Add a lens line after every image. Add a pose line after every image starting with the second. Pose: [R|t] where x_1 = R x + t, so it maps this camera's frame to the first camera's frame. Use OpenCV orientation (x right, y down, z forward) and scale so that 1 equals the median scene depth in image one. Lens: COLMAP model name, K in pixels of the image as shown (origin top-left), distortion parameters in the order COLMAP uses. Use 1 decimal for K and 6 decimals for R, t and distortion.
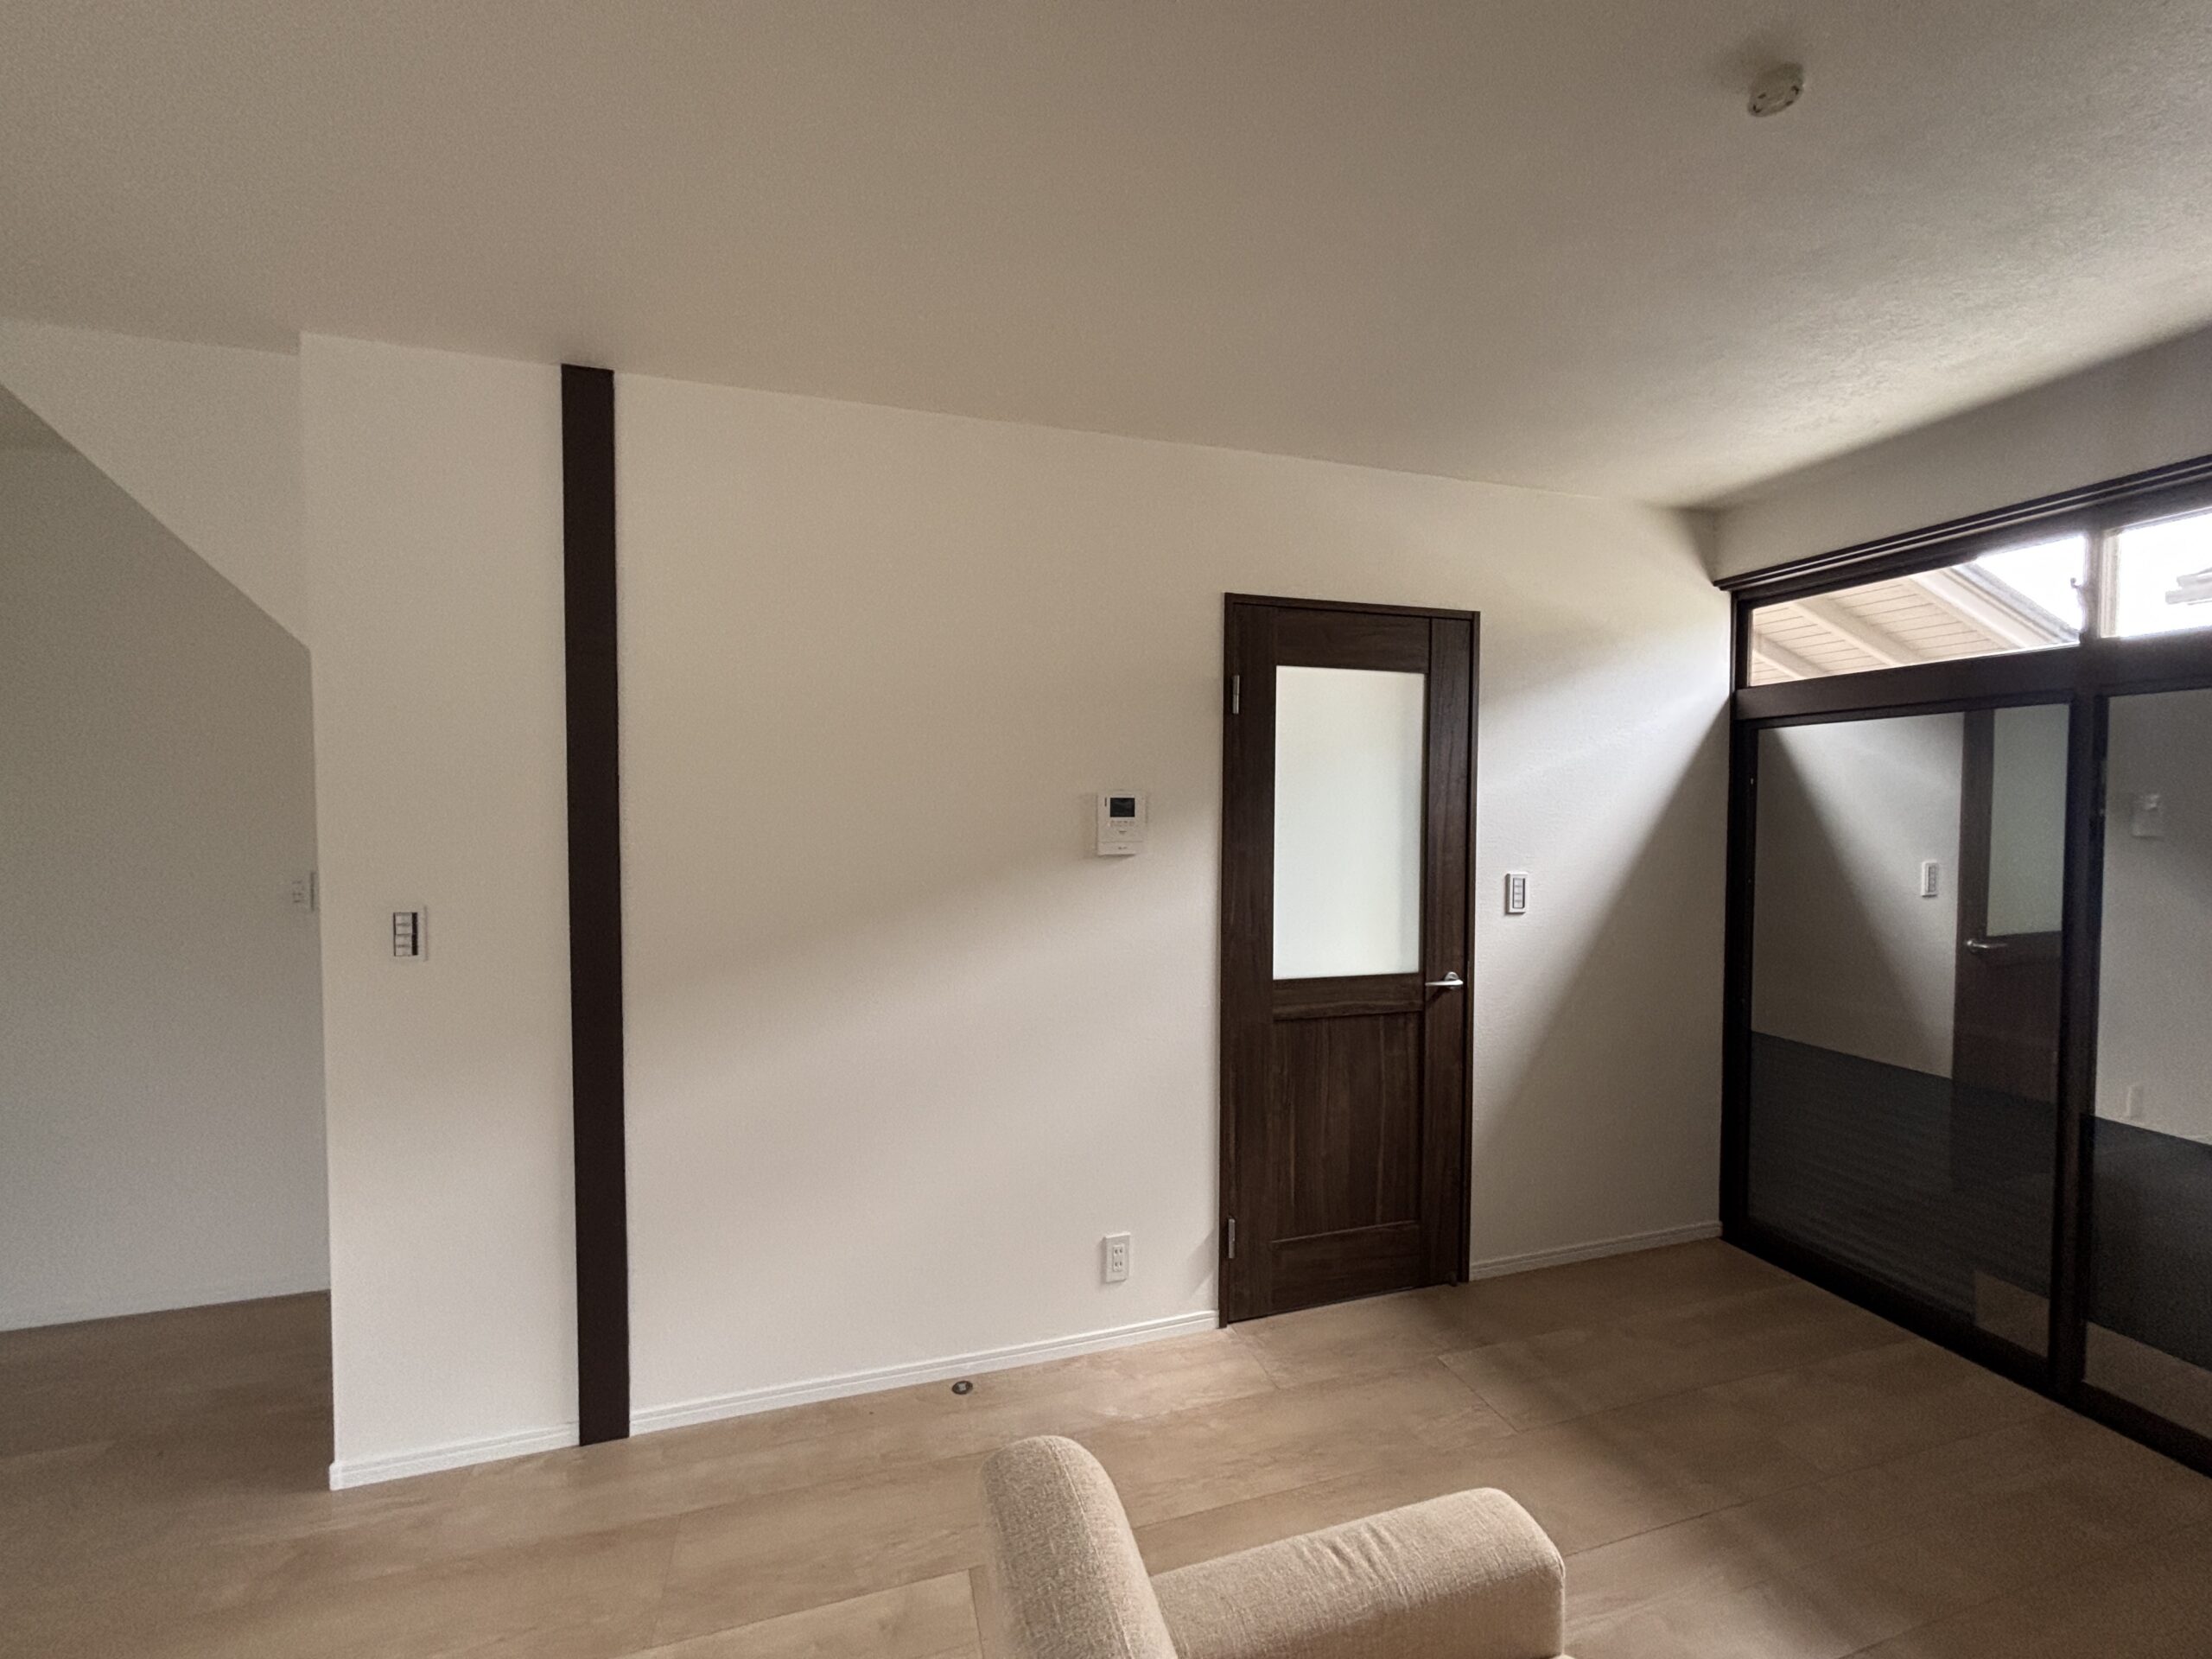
lens RADIAL K [[899.8, 0, 1106.0], [0, 899.8, 829.5], [0, 0, 1]] dist [-0.012188, 0.000151]
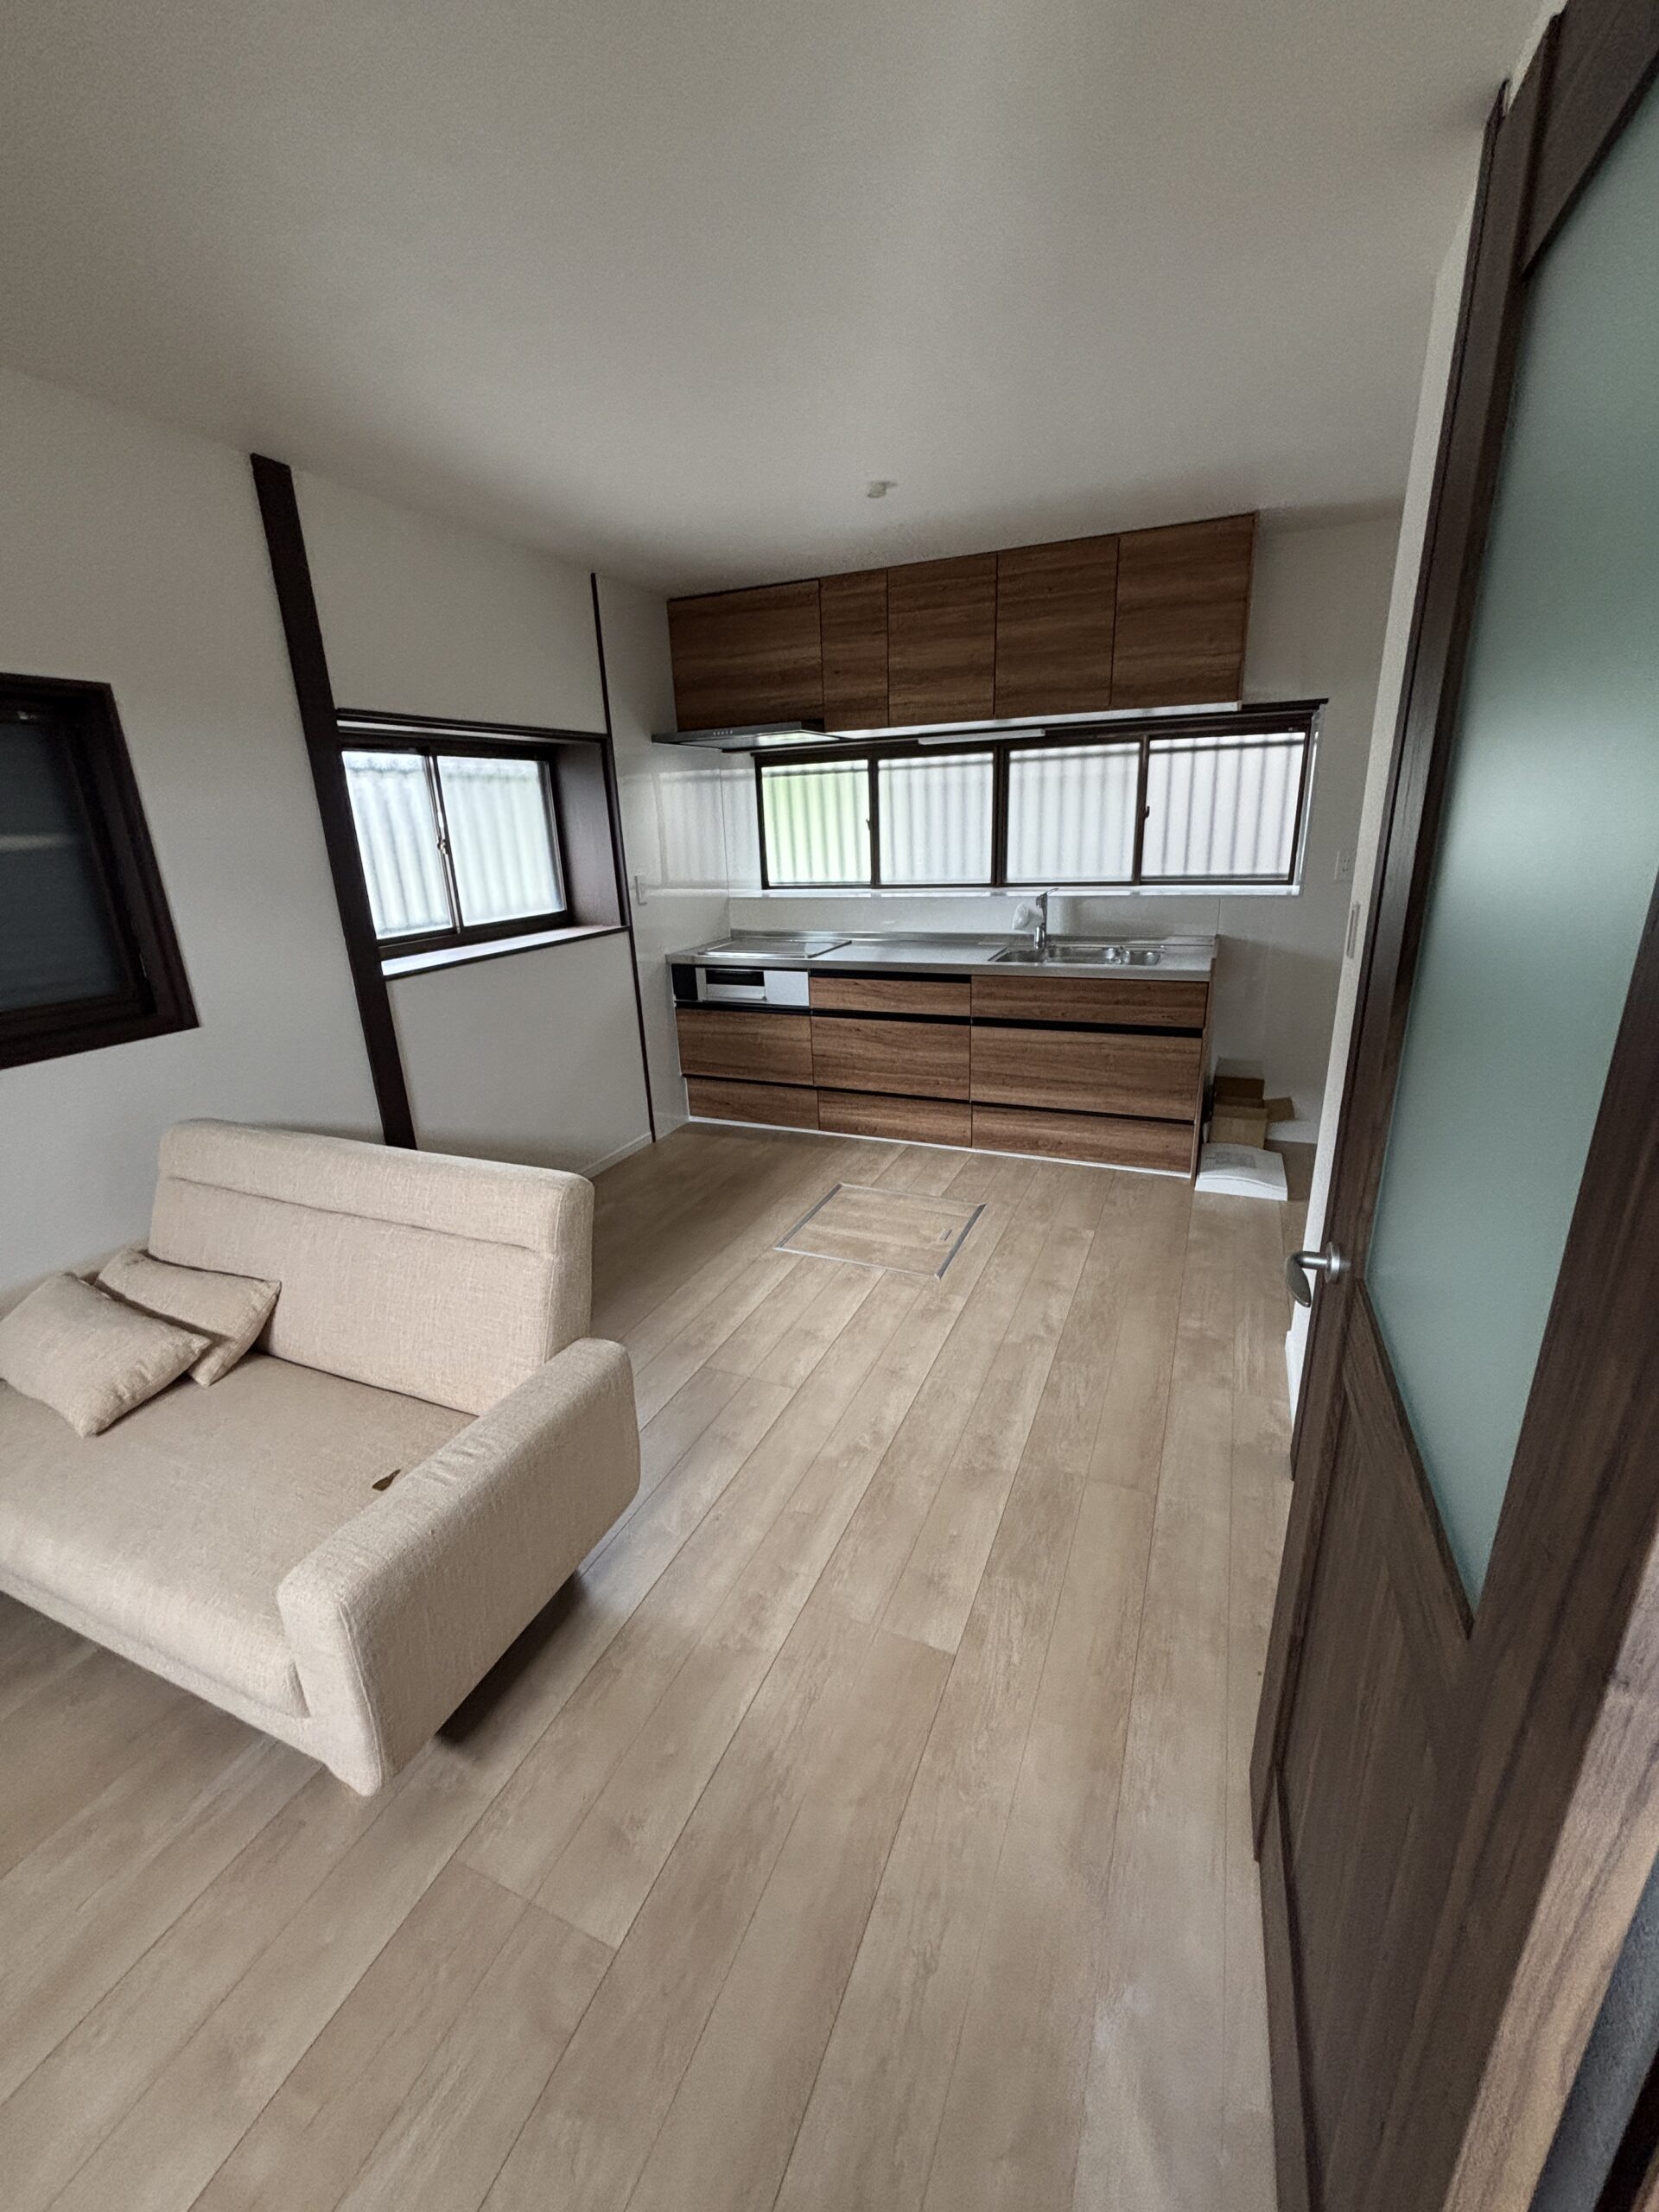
lens RADIAL K [[899.8, 0, 829.5], [0, 899.8, 1106.0], [0, 0, 1]] dist [-0.012188, 0.000151]
pose [[-0.654465, 0.255339, -0.711673, 0.472622], [0.012843, 0.944869, 0.327197, -0.035792], [0.755984, 0.204999, -0.621663, 1.401569]]
